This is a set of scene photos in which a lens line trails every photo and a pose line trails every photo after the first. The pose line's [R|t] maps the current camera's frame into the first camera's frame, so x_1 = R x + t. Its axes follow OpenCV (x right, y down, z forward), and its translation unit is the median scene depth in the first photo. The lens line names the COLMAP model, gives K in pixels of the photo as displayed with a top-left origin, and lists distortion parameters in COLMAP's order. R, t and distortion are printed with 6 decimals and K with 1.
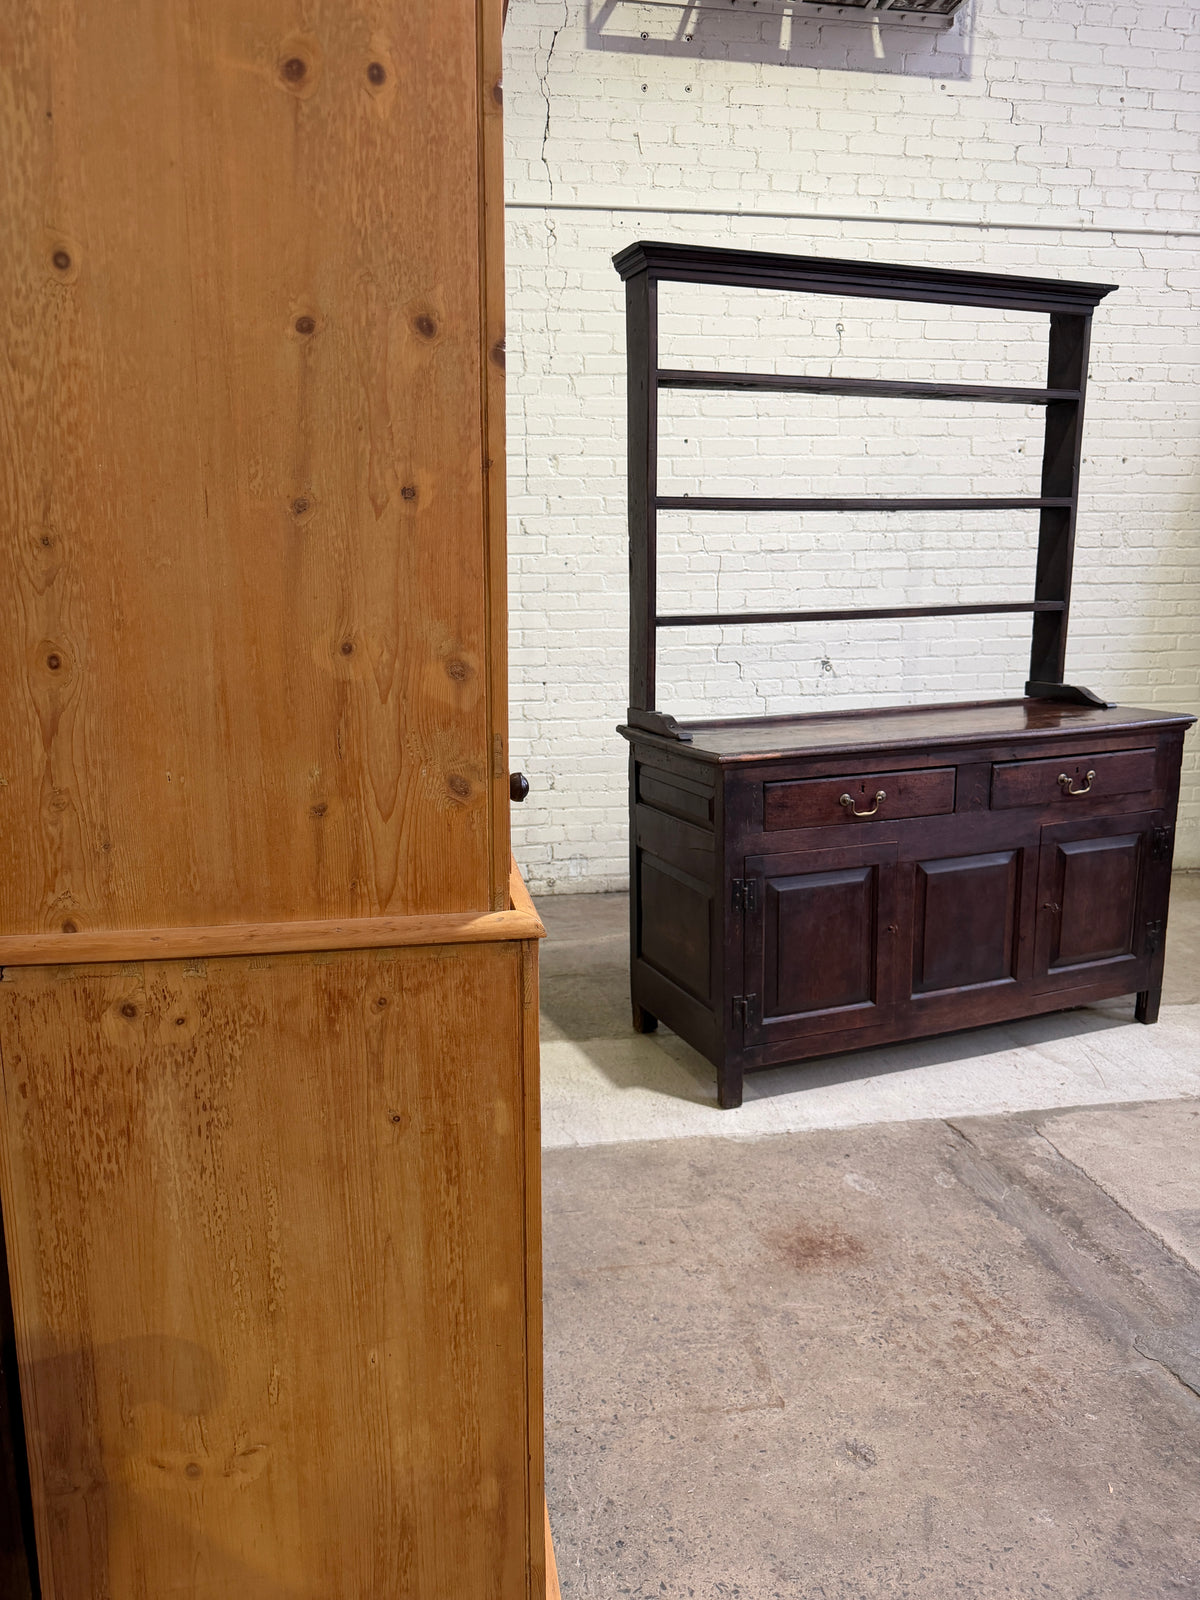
lens RADIAL K [[1162.4, 0, 593.5], [0, 1162.4, 798.7], [0, 0, 1]] dist [0.022012, -0.029607]
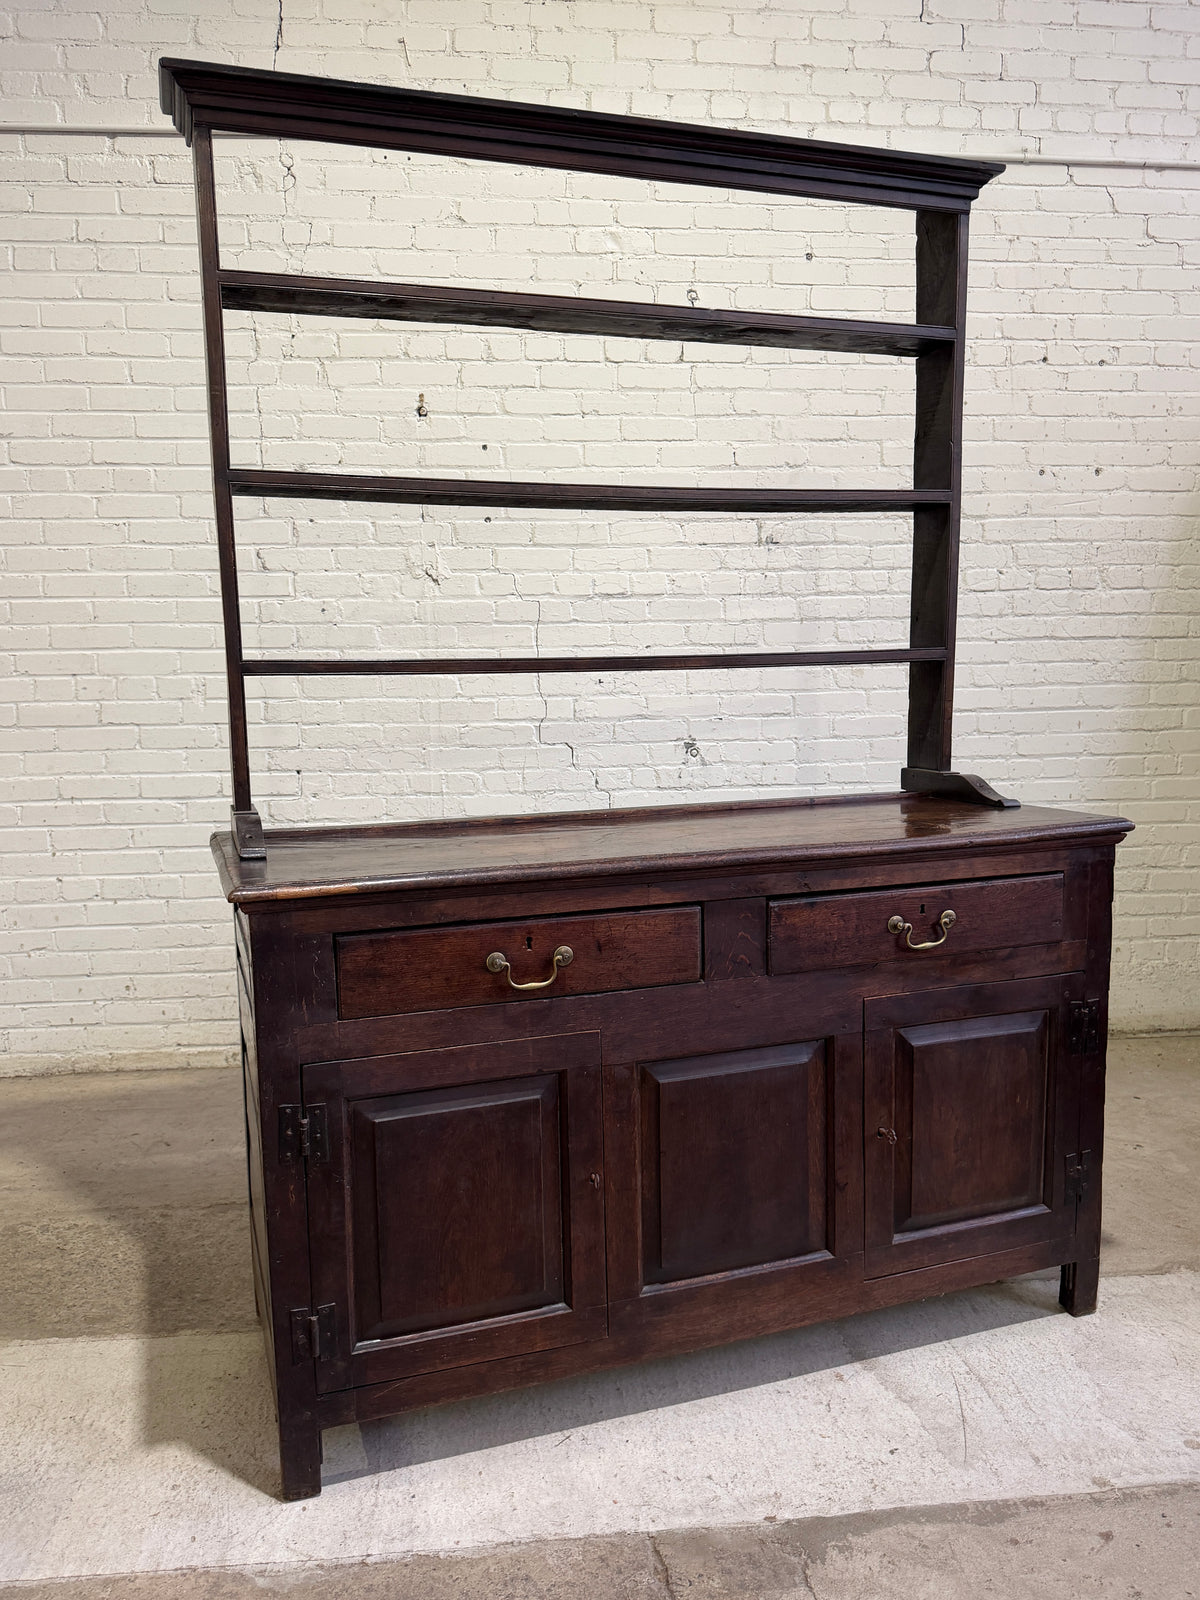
lens RADIAL K [[1231.0, 0, 602.6], [0, 1231.0, 821.5], [0, 0, 1]] dist [0.038160, -0.050906]
pose [[0.998959, -0.000208, -0.045611, 0.202924], [-0.002794, 0.997832, -0.065759, -0.020329], [0.045526, 0.065818, 0.996793, 0.252855]]
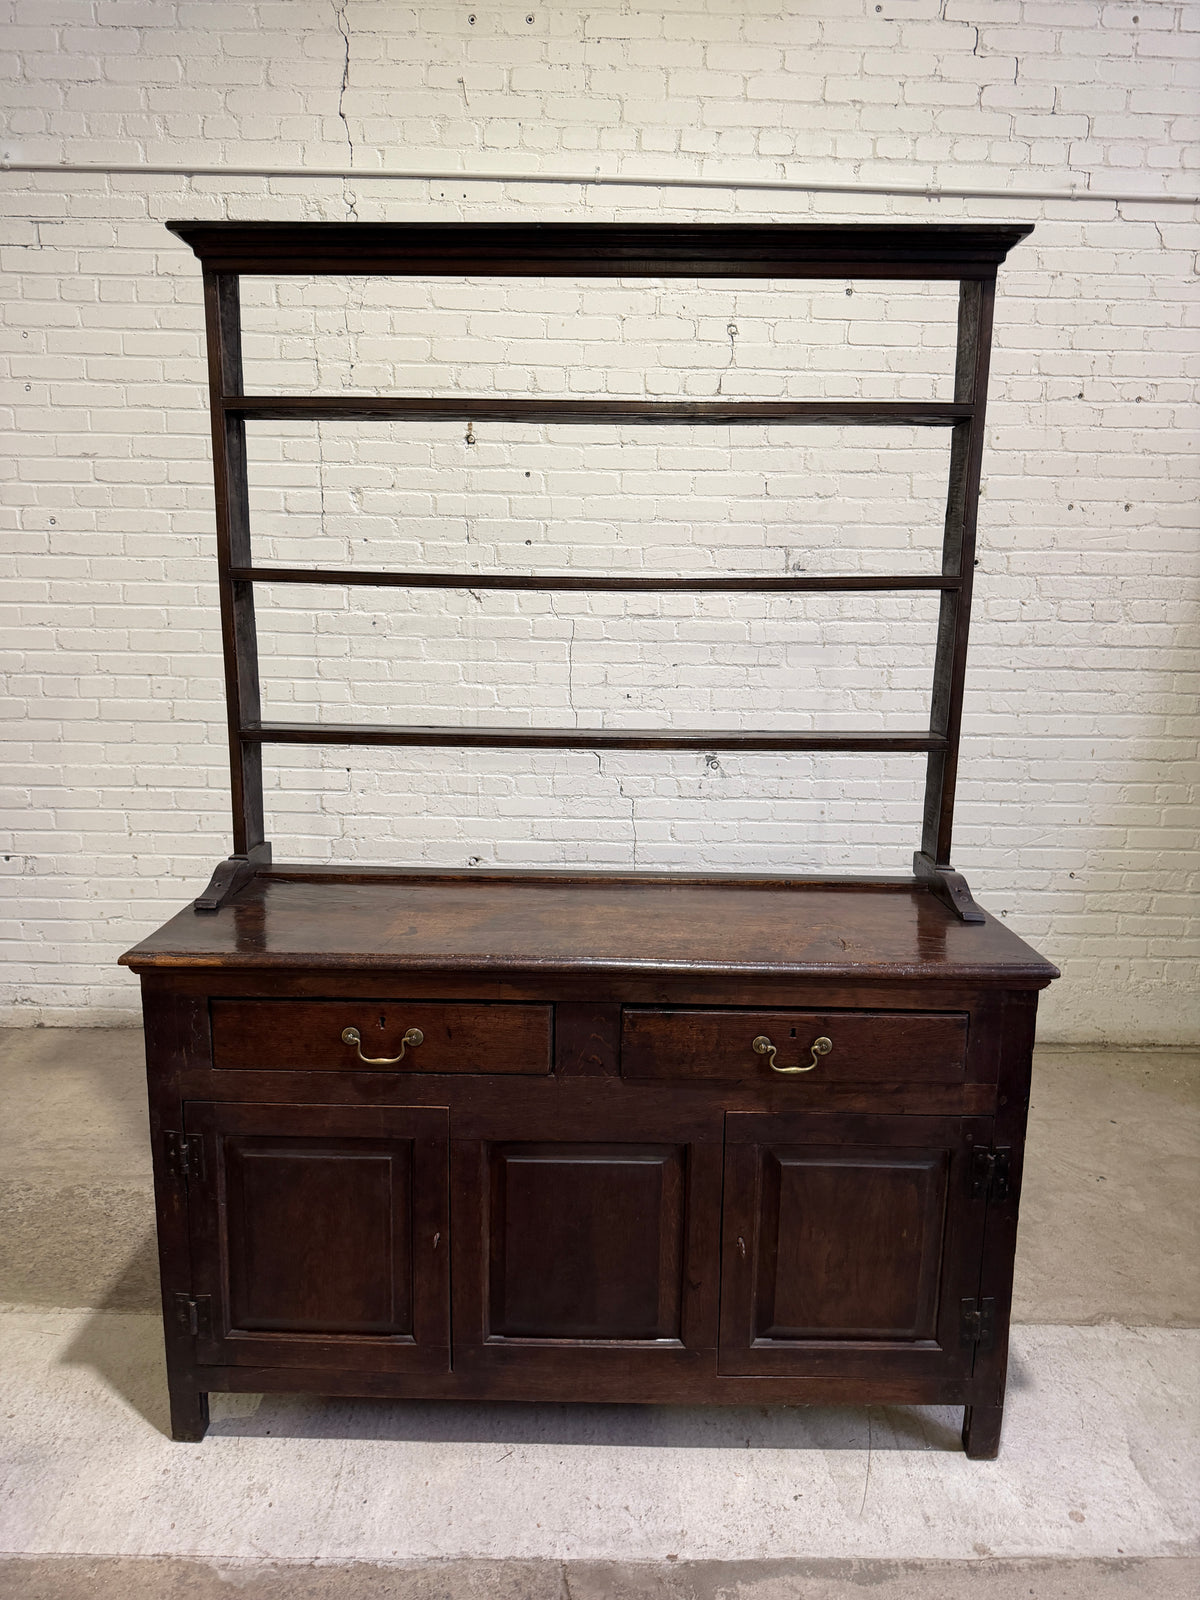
lens RADIAL K [[1162.4, 0, 598.3], [0, 1162.4, 804.4], [0, 0, 1]] dist [0.022012, -0.029607]
pose [[0.990797, 0.051676, -0.125101, 0.251981], [-0.051728, 0.998657, 0.002829, -0.095764], [0.125079, 0.003668, 0.992140, 0.245312]]
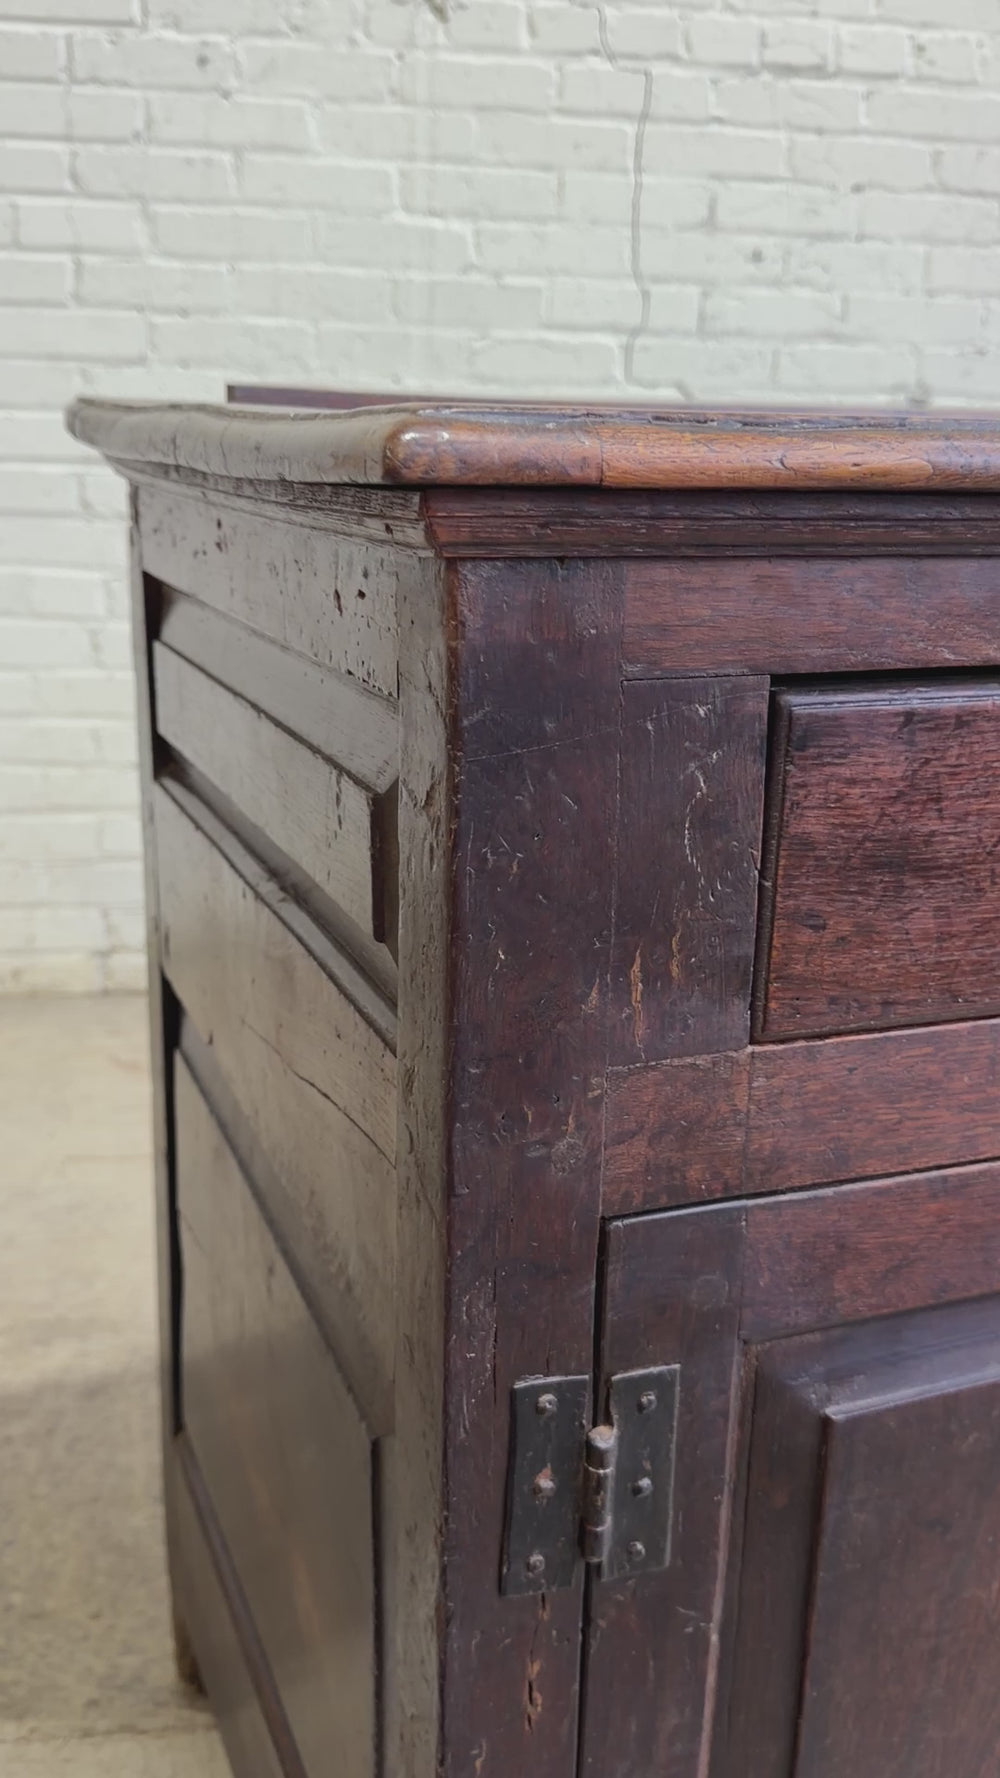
lens RADIAL K [[1621.2, 0, 474.8], [0, 1621.2, 887.4], [0, 0, 1]] dist [-0.033354, 0.000000]
pose [[0.999186, 0.040217, -0.003062, 0.074784], [-0.039777, 0.995134, 0.090148, -0.004379], [0.006673, -0.089953, 0.995924, 0.532668]]
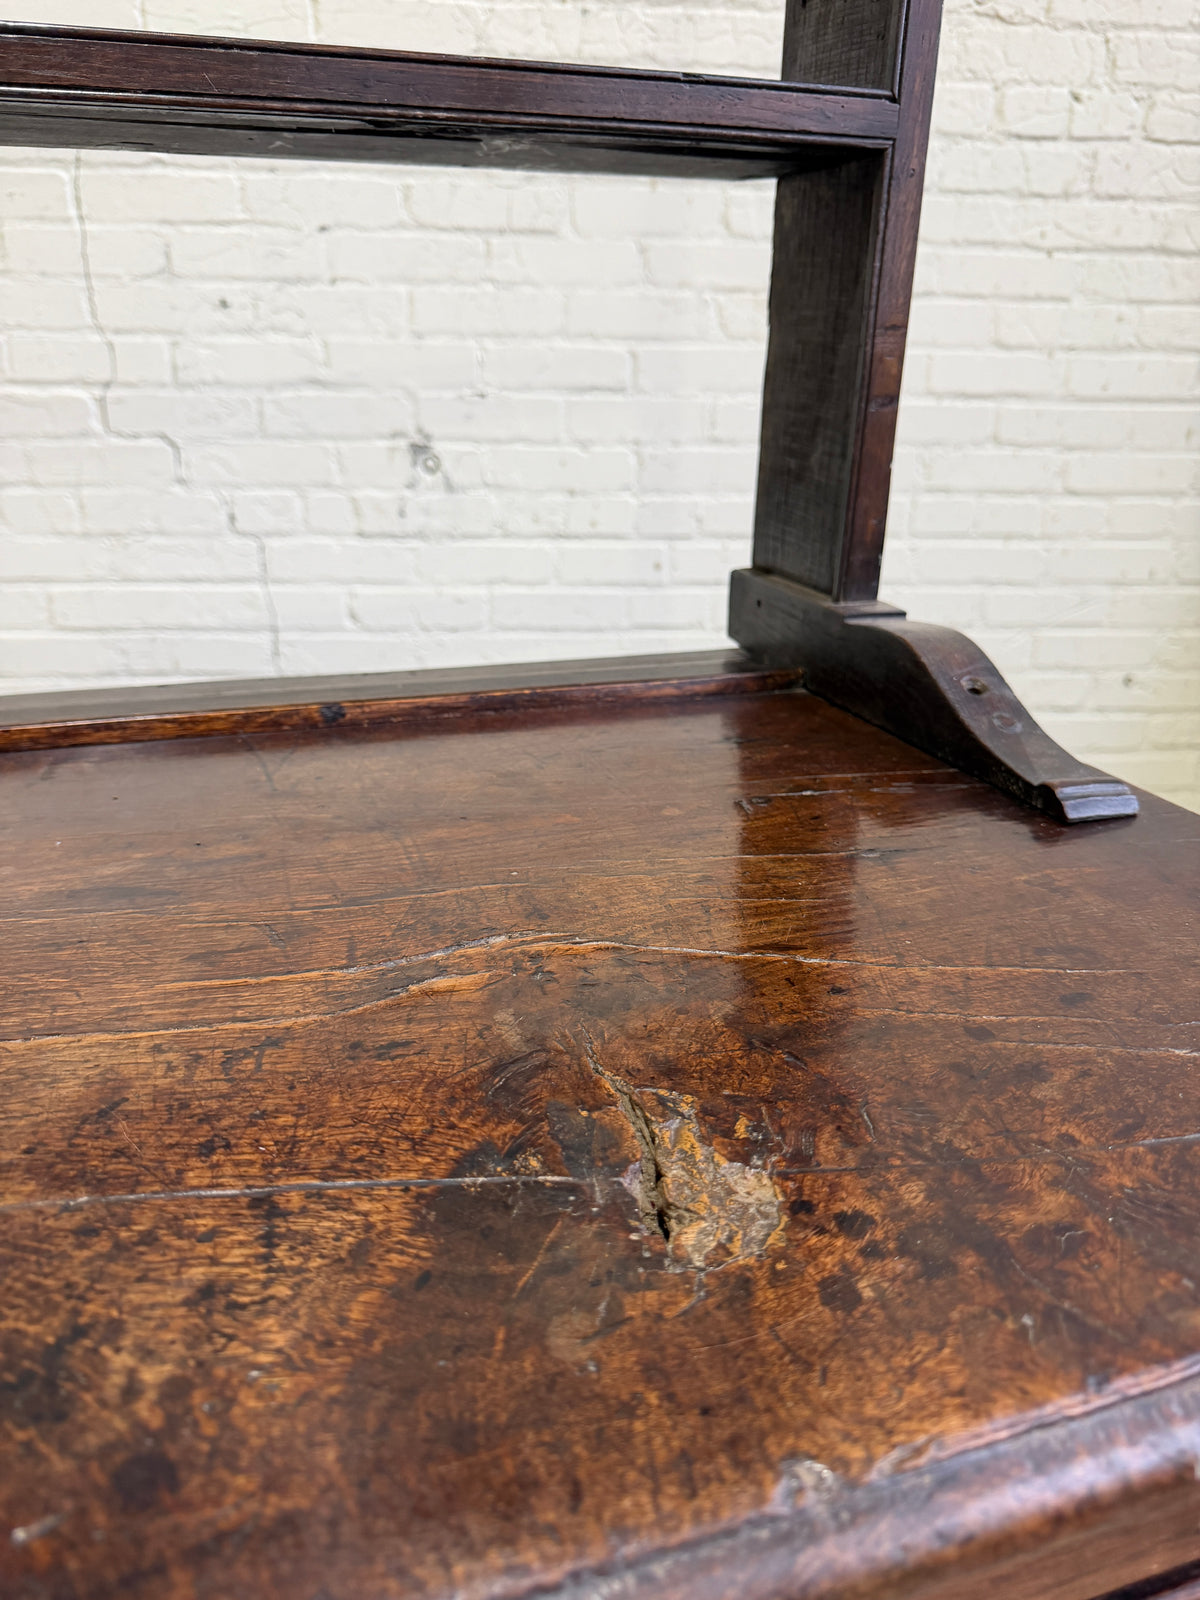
lens RADIAL K [[1162.4, 0, 614.0], [0, 1162.4, 807.3], [0, 0, 1]] dist [0.022012, -0.029607]
pose [[0.998030, 0.048190, -0.040161, 0.317186], [-0.040323, 0.983248, 0.177756, -0.082784], [0.048055, -0.175787, 0.983255, 0.695105]]
